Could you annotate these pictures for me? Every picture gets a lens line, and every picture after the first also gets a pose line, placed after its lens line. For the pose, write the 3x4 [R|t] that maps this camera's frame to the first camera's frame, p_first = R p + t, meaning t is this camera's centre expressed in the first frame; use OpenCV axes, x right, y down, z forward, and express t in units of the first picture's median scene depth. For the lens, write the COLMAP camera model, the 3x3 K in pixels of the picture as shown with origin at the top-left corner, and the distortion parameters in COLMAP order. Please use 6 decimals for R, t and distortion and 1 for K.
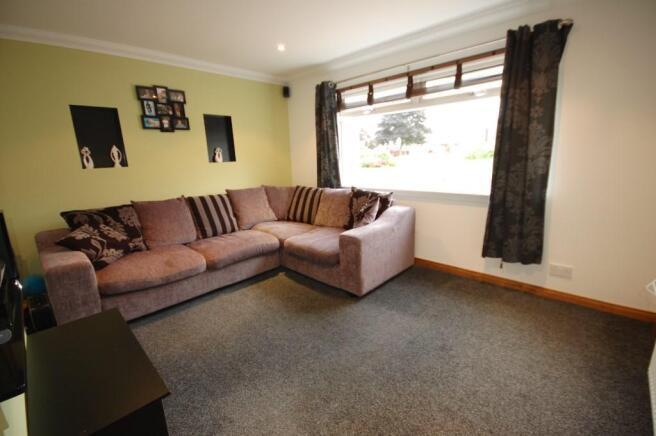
lens RADIAL K [[289.8, 0, 331.5], [0, 289.8, 219.0], [0, 0, 1]] dist [-0.000750, -0.000096]
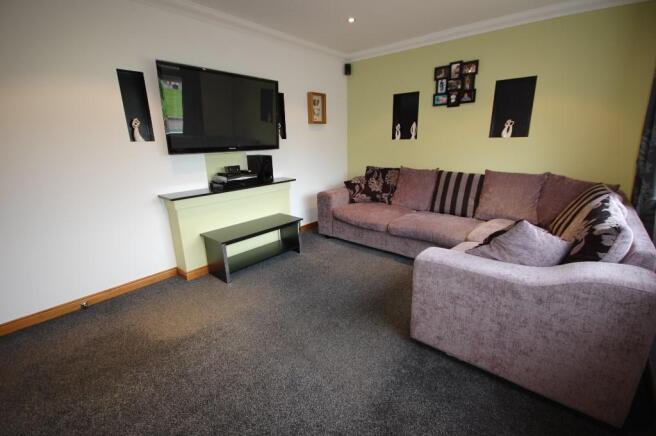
lens RADIAL K [[289.8, 0, 331.2], [0, 289.8, 217.6], [0, 0, 1]] dist [-0.000750, -0.000096]
pose [[0.044492, 0.296038, -0.954139, 0.552978], [-0.200208, 0.938351, 0.281804, -0.136294], [0.978743, 0.178489, 0.101018, 0.555007]]
